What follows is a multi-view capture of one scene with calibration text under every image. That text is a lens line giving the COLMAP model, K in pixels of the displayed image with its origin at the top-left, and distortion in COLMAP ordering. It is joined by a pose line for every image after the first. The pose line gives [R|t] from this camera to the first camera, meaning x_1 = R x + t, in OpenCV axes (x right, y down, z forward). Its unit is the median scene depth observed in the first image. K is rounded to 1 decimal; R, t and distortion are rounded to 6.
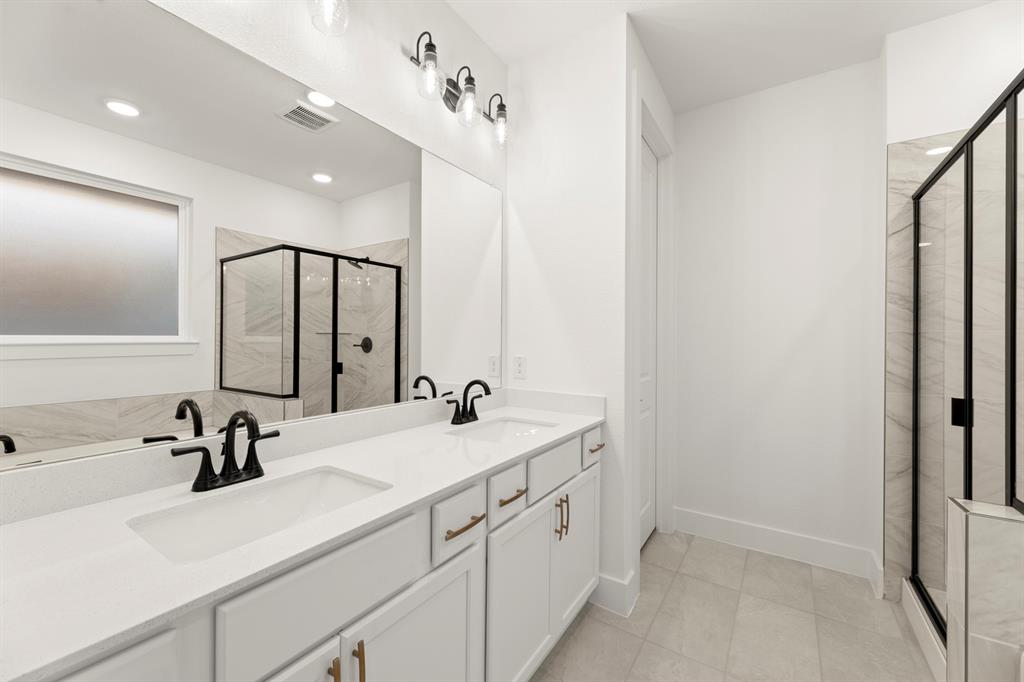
lens RADIAL K [[402.3, 0, 509.1], [0, 402.3, 337.5], [0, 0, 1]] dist [0.001563, 0.000121]
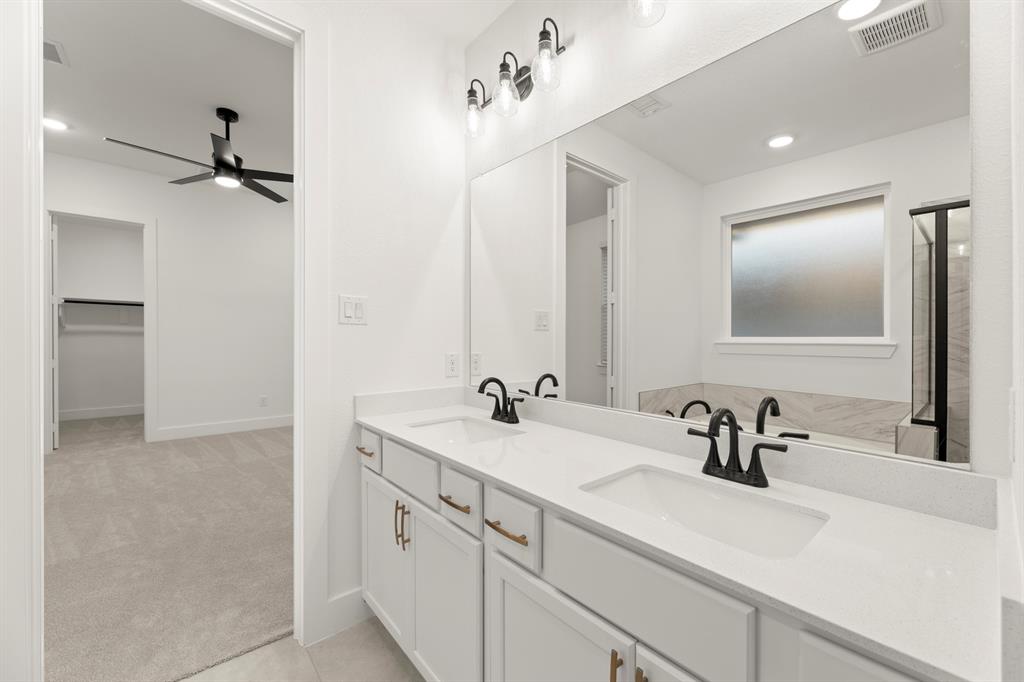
lens RADIAL K [[422.8, 0, 509.2], [0, 422.8, 306.8], [0, 0, 1]] dist [-0.031657, -0.000021]
pose [[-0.290694, -0.073885, -0.953959, 0.546384], [-0.006165, 0.997138, -0.075351, 0.006148], [0.956796, -0.016023, -0.290317, 0.811574]]
